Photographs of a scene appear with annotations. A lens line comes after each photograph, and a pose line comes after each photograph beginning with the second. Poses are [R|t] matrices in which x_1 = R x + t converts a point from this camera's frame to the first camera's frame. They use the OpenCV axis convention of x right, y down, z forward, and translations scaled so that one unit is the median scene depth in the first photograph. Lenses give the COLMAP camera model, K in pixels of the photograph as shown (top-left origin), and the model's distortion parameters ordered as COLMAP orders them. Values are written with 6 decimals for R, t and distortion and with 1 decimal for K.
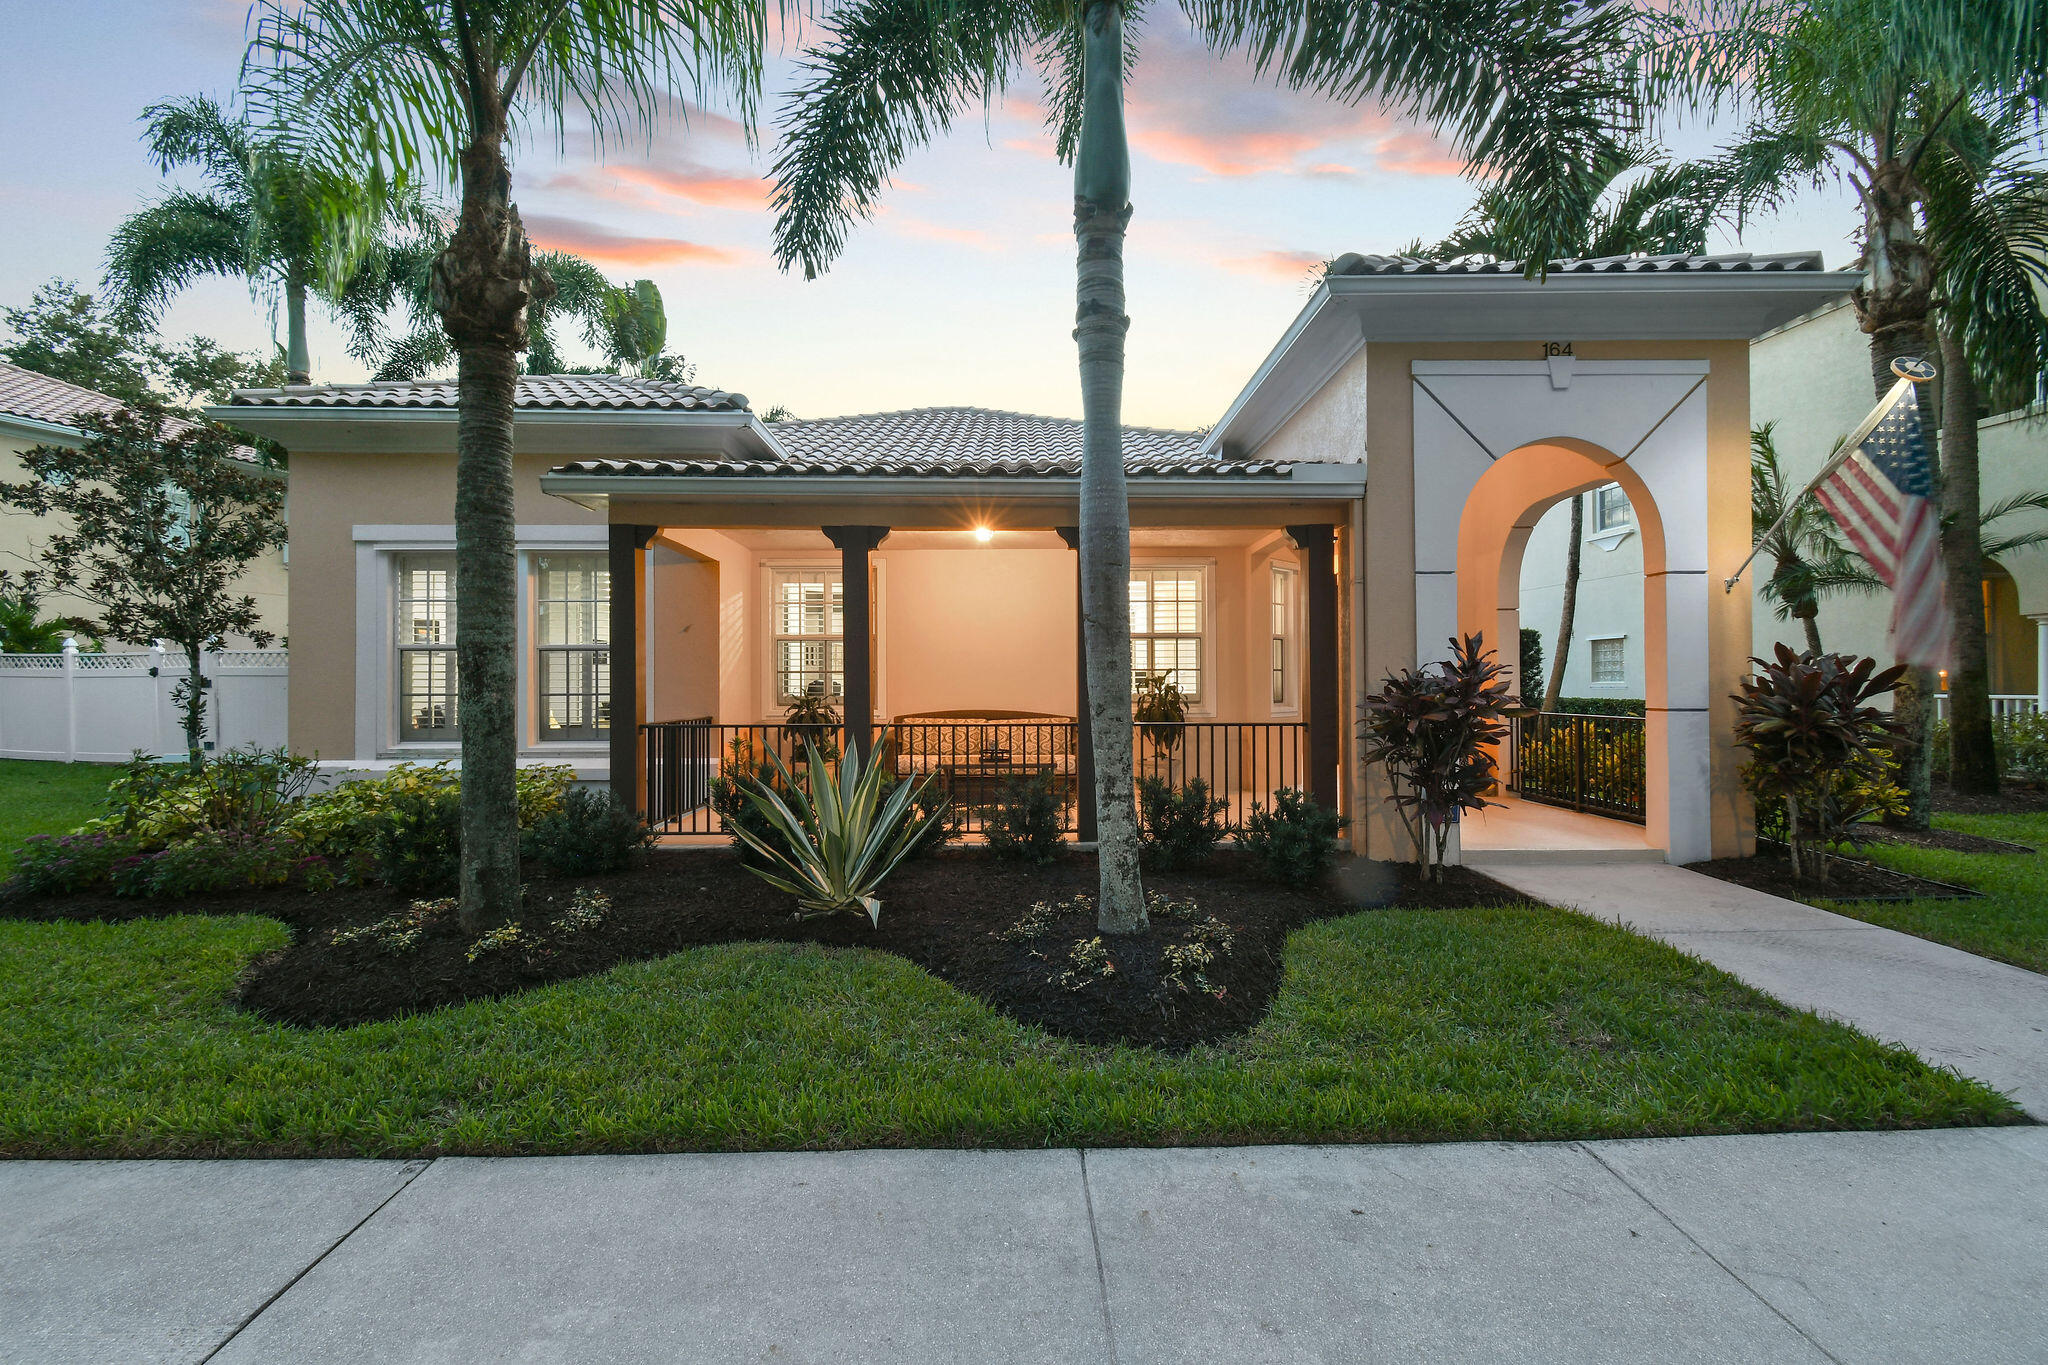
lens RADIAL K [[908.3, 0, 1025.8], [0, 908.3, 685.7], [0, 0, 1]] dist [0.005510, 0.000297]
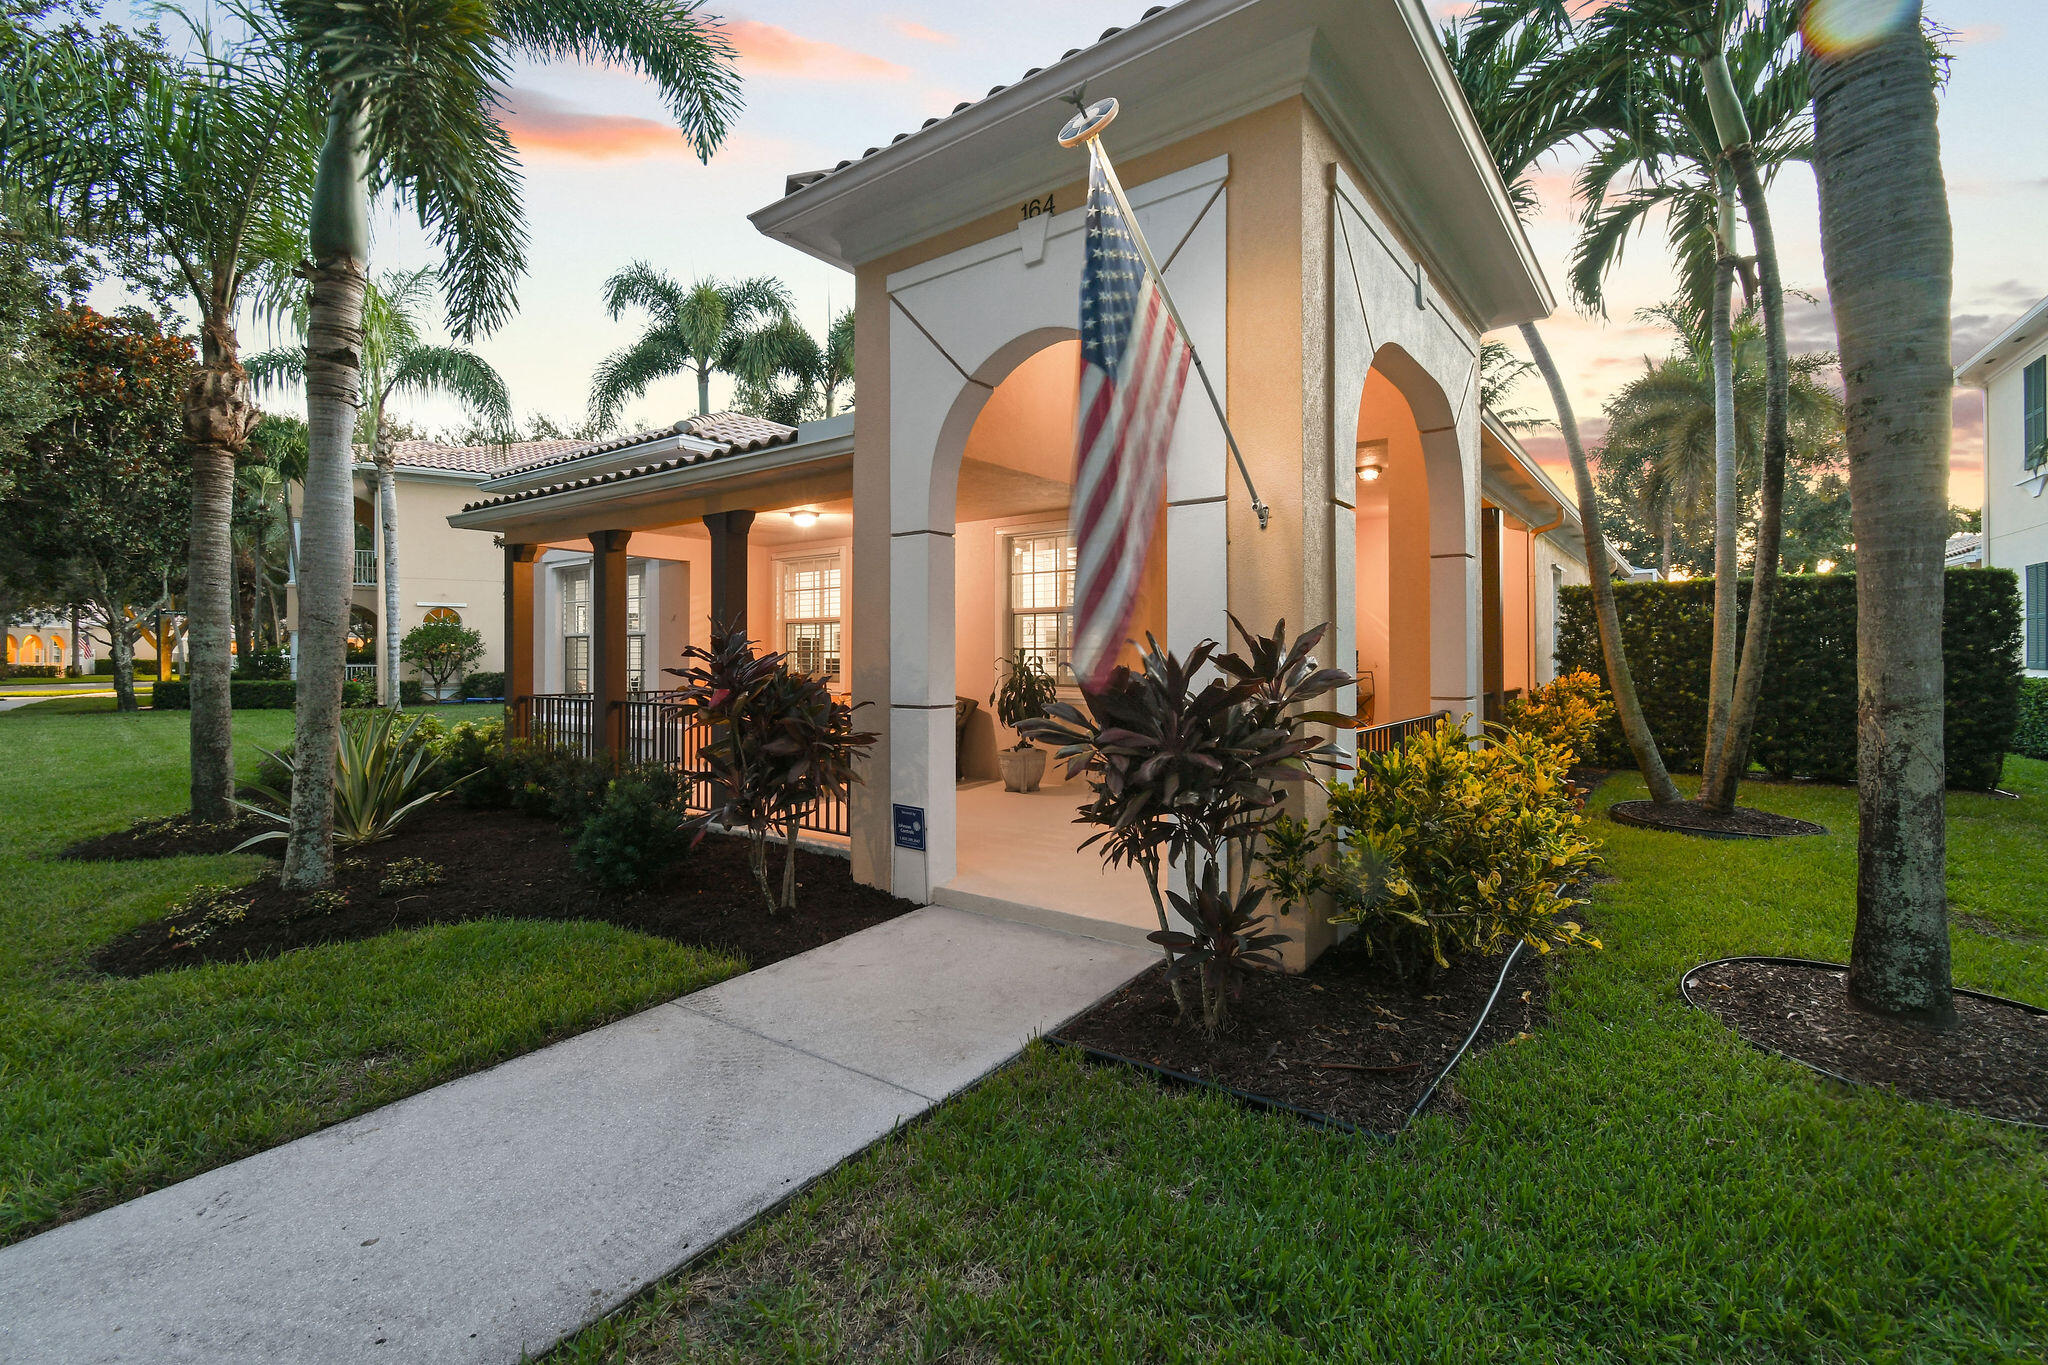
lens RADIAL K [[908.3, 0, 1025.0], [0, 908.3, 664.4], [0, 0, 1]] dist [0.005510, 0.000297]
pose [[0.792167, 0.007946, -0.610252, 0.670069], [-0.001506, 0.999938, 0.011066, -0.012755], [0.610302, -0.007847, 0.792130, 0.281713]]
